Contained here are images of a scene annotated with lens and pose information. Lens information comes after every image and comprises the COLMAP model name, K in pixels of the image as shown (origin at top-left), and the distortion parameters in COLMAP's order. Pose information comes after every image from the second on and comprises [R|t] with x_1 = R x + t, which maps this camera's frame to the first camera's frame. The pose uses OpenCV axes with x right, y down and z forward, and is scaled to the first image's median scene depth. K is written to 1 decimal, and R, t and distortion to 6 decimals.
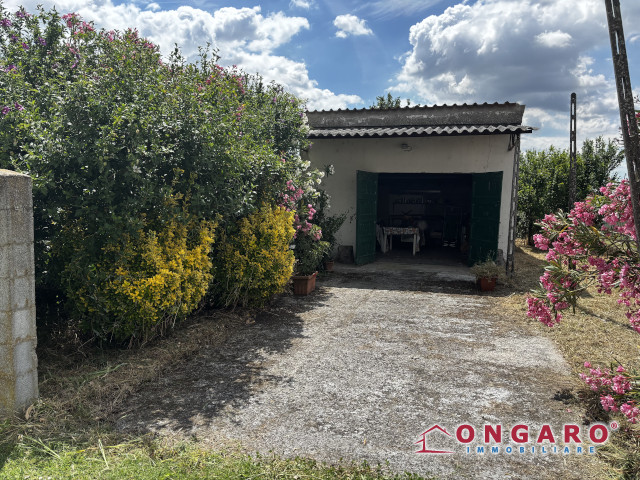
lens RADIAL K [[482.5, 0, 322.5], [0, 482.5, 241.6], [0, 0, 1]] dist [0.053618, -0.075318]
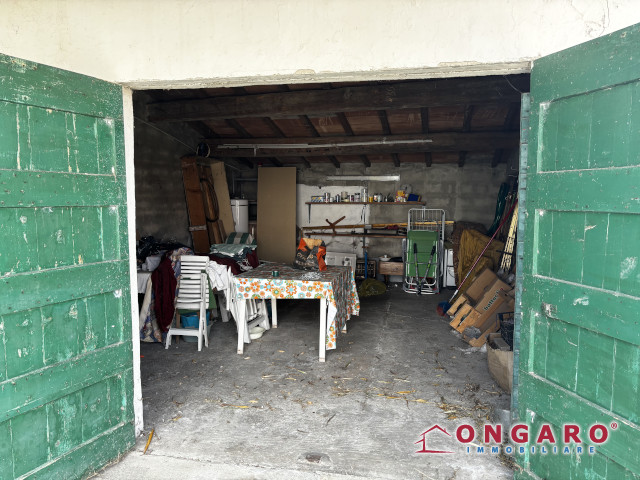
lens RADIAL K [[487.9, 0, 323.8], [0, 487.9, 247.6], [0, 0, 1]] dist [0.086987, -0.169265]
pose [[0.997513, -0.029277, 0.064112, 0.142194], [0.027814, 0.999335, 0.023599, -0.049719], [-0.064760, -0.021757, 0.997664, 0.543092]]
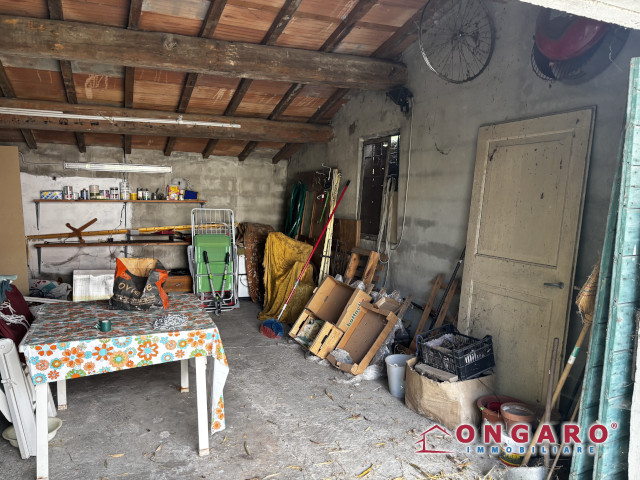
lens RADIAL K [[482.5, 0, 322.5], [0, 482.5, 241.6], [0, 0, 1]] dist [0.053618, -0.075318]
pose [[0.750488, -0.075990, 0.656501, 0.077551], [0.059180, 0.997104, 0.047762, -0.060879], [-0.658229, 0.003007, 0.752812, 0.666693]]
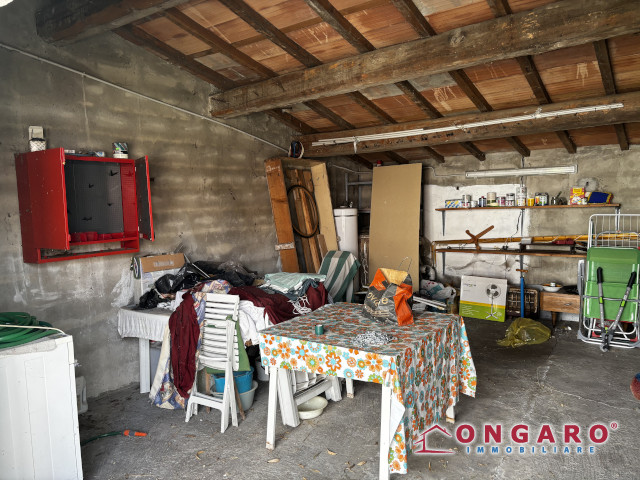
lens RADIAL K [[482.5, 0, 322.5], [0, 482.5, 241.6], [0, 0, 1]] dist [0.053618, -0.075318]
pose [[0.950100, -0.032022, -0.310297, 0.192574], [0.031367, 0.999483, -0.007102, -0.060278], [0.310364, -0.002986, 0.950613, 0.669027]]
